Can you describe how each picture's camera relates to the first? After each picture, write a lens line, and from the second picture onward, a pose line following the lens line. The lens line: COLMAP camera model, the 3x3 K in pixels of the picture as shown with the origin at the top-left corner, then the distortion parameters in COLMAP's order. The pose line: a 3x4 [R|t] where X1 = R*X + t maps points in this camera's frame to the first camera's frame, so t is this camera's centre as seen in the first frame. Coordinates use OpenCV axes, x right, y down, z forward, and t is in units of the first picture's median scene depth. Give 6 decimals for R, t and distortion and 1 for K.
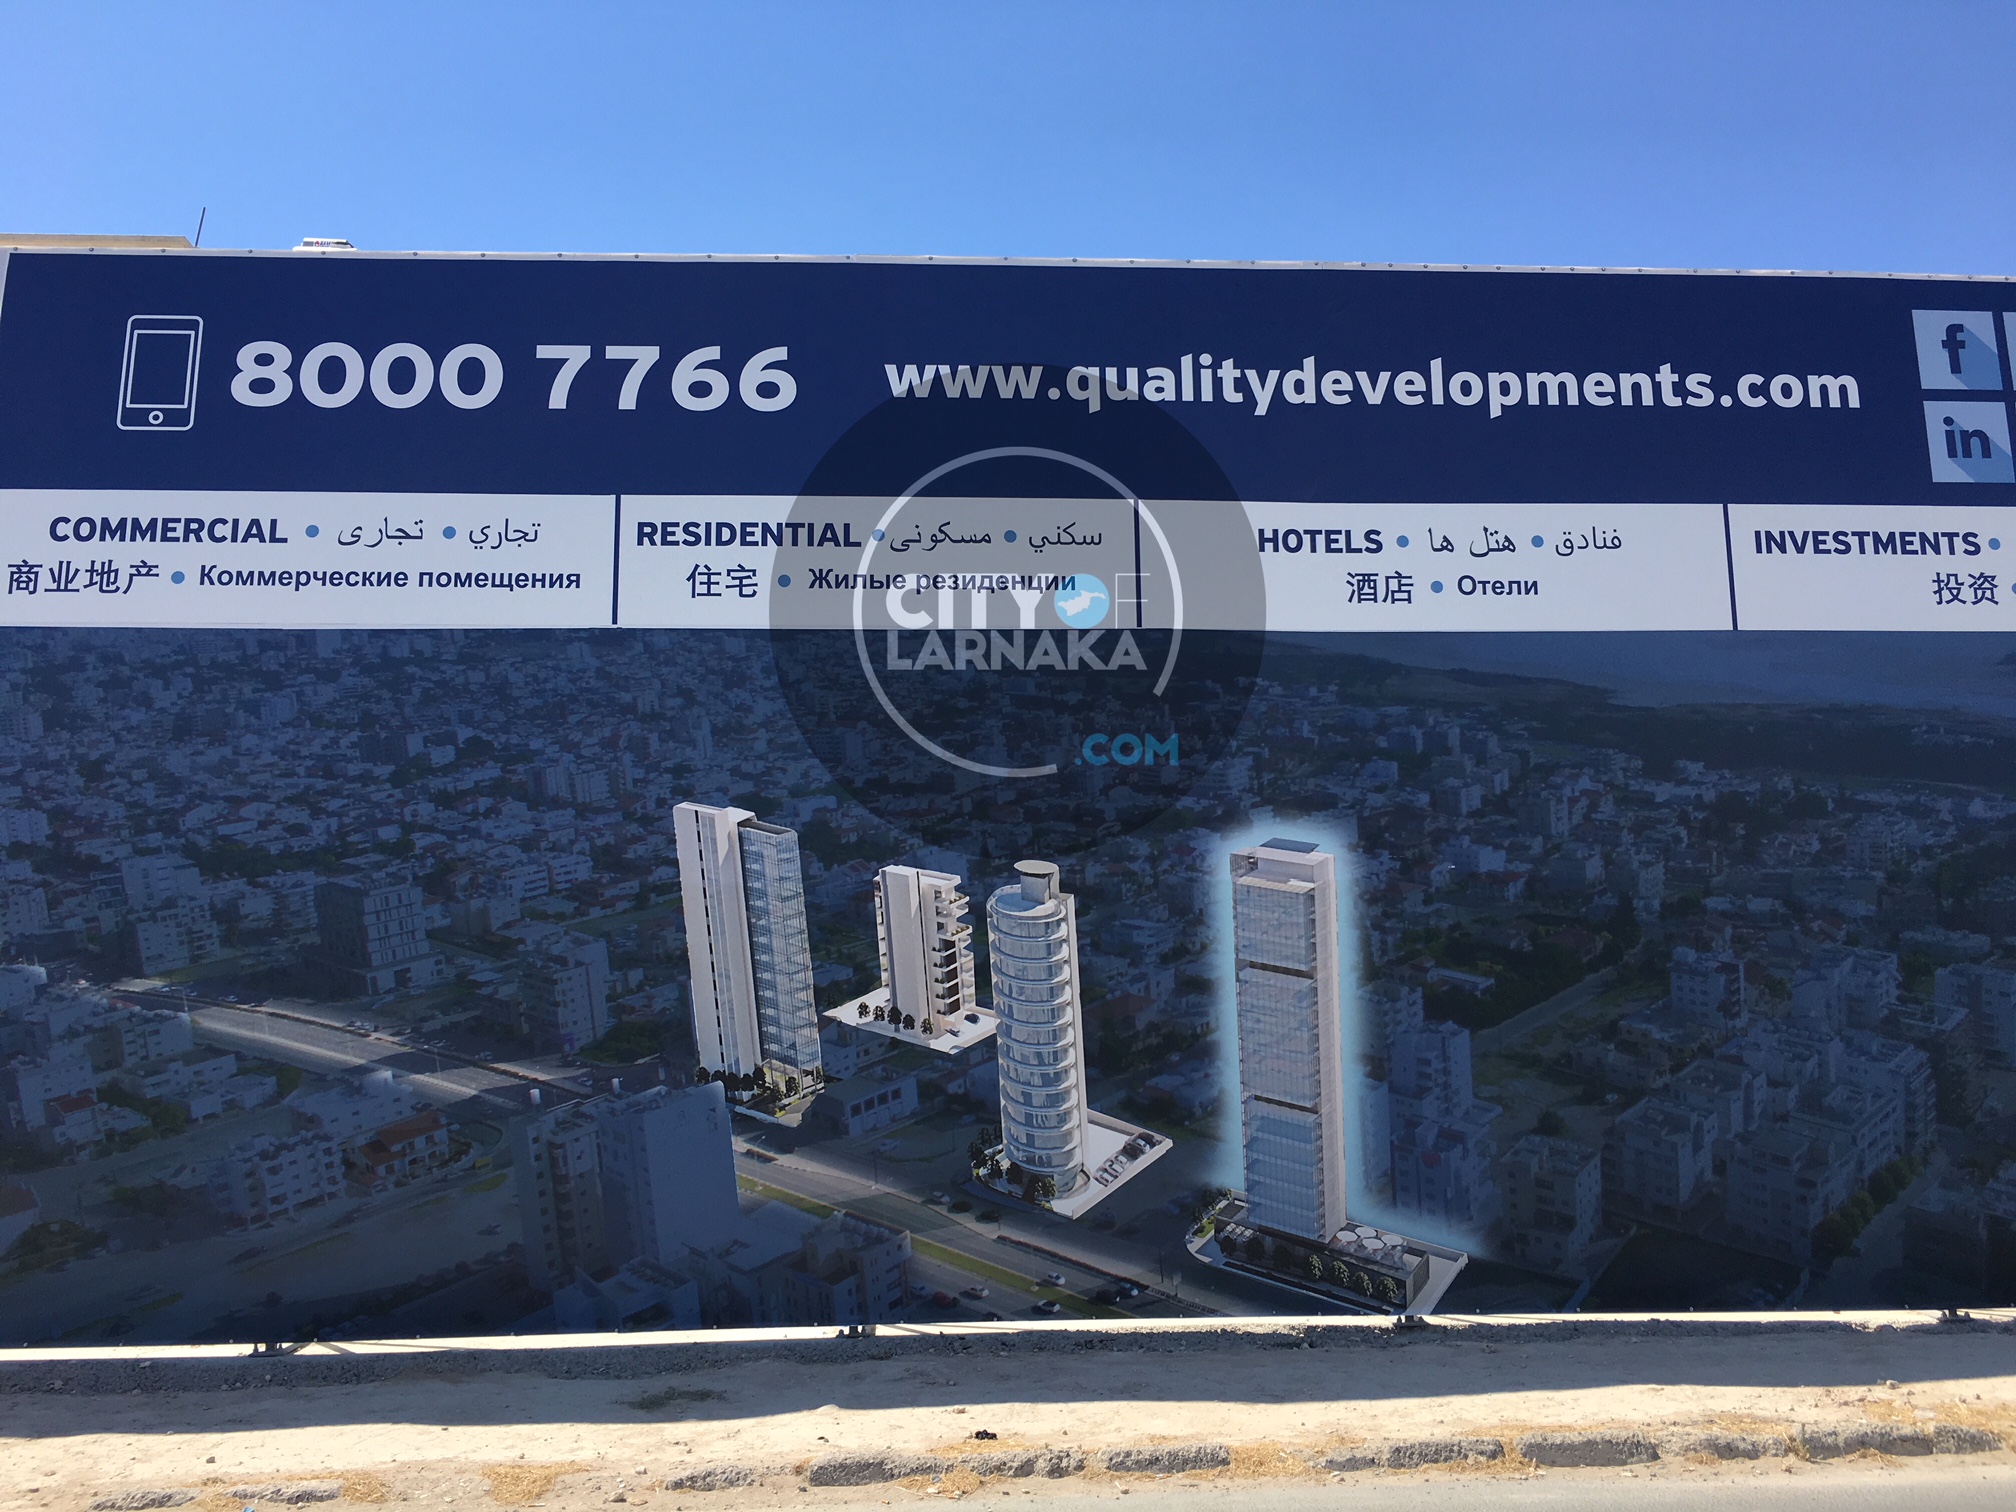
lens RADIAL K [[1695.6, 0, 997.0], [0, 1695.6, 759.1], [0, 0, 1]] dist [0.069040, -0.108080]
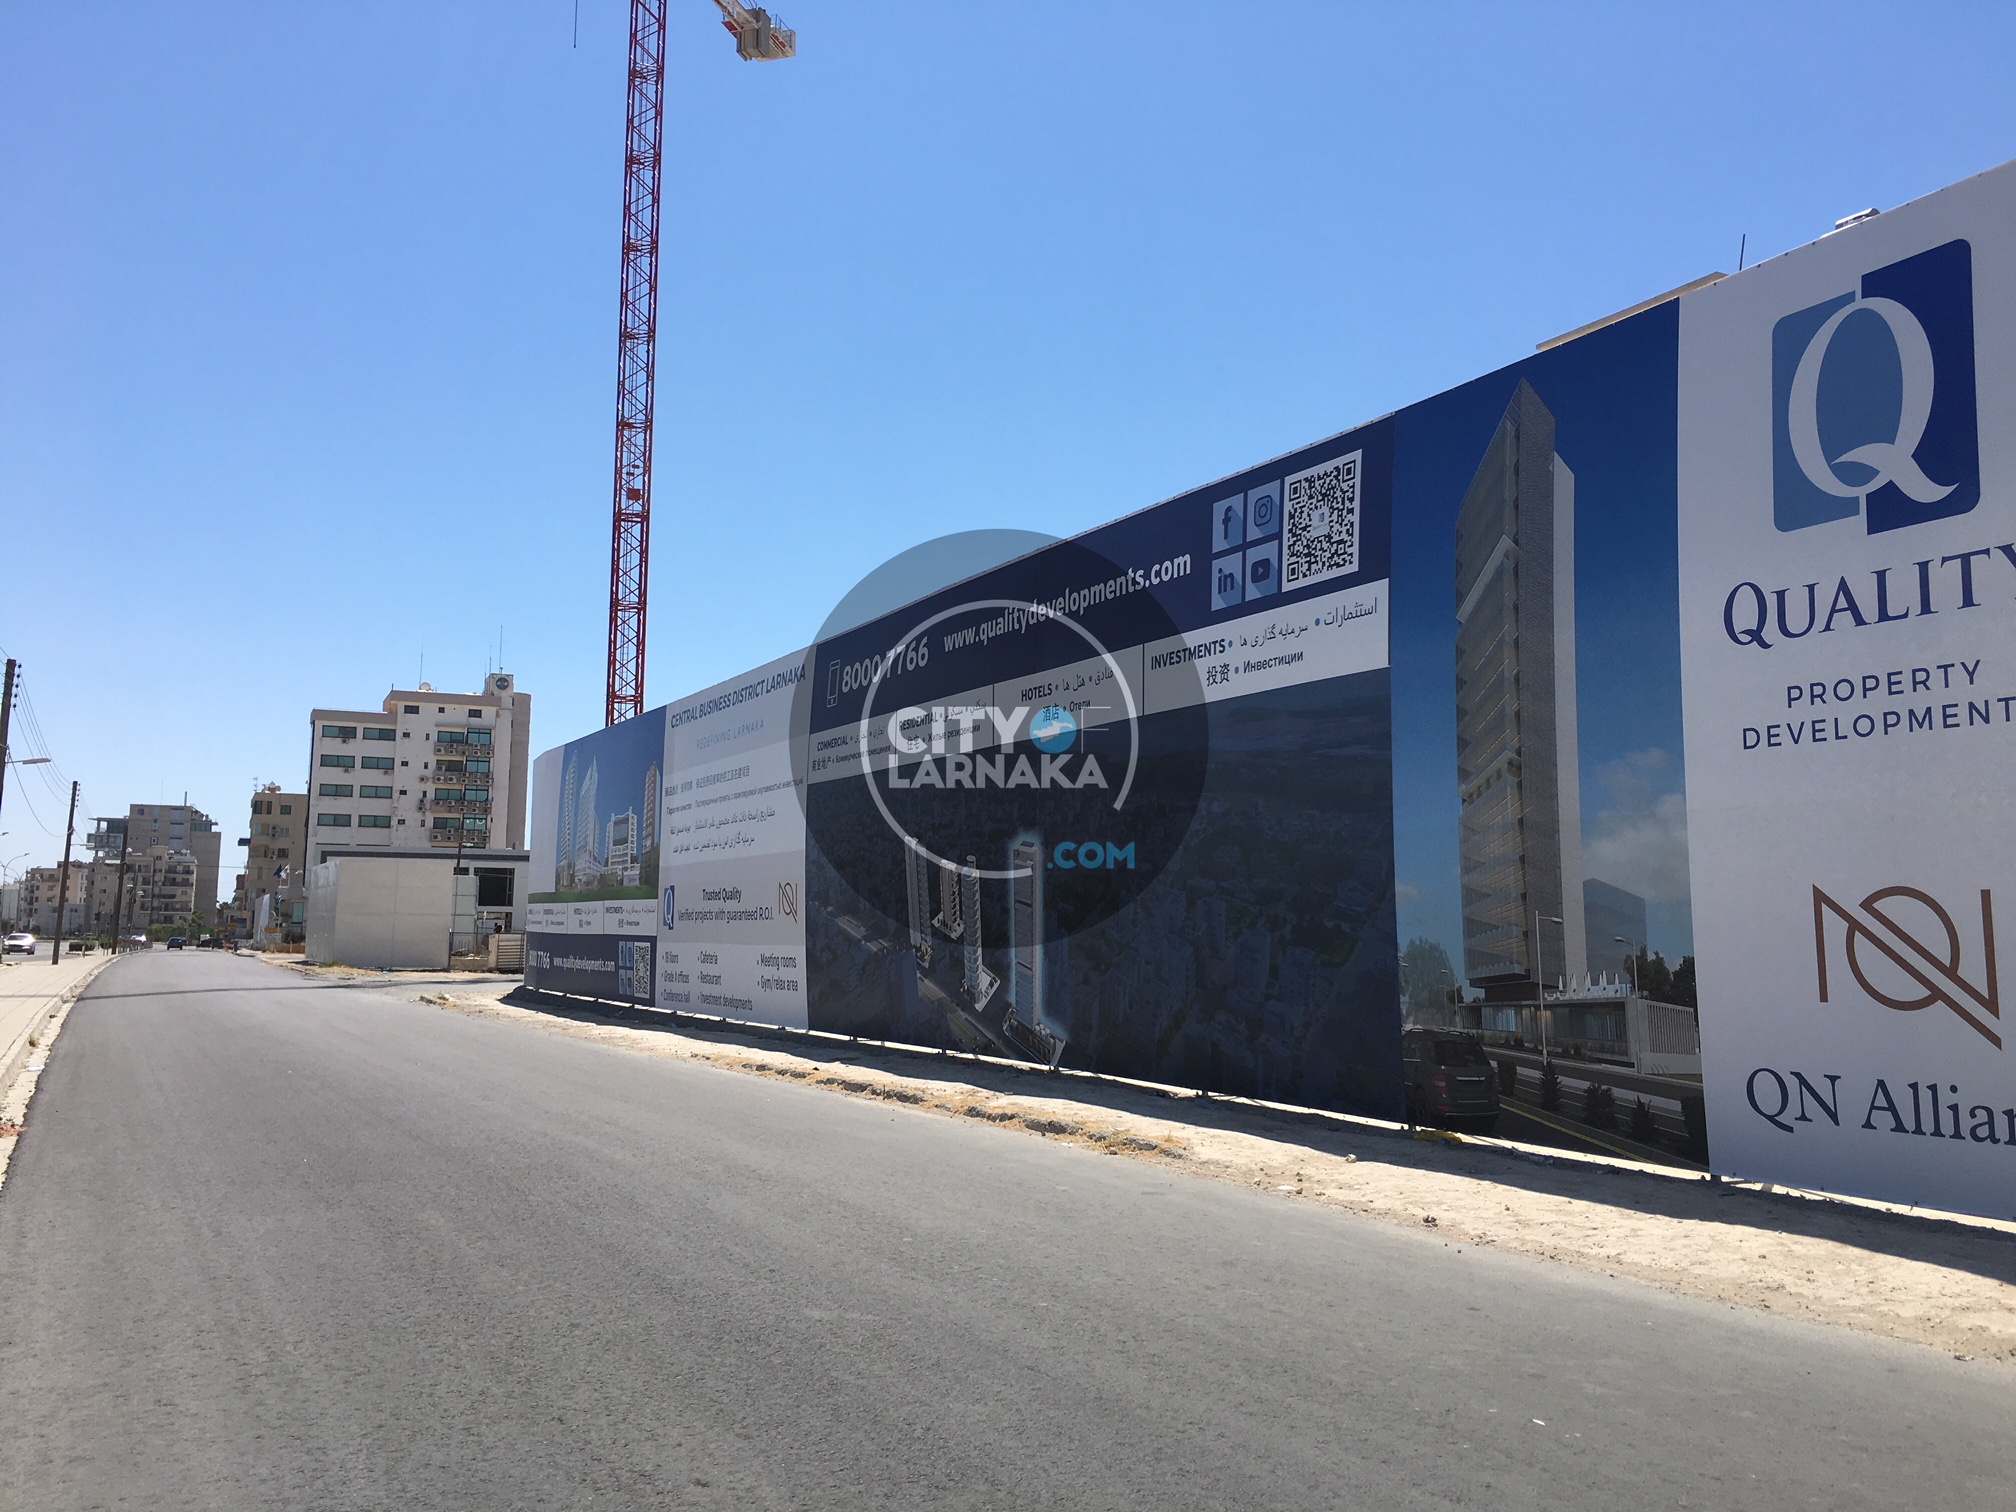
lens RADIAL K [[1695.6, 0, 997.0], [0, 1695.6, 759.1], [0, 0, 1]] dist [0.069040, -0.108080]
pose [[0.408790, -0.079173, -0.909188, 1.999178], [0.135373, 0.990469, -0.025385, -0.004567], [0.902533, -0.112702, 0.415611, 0.105986]]
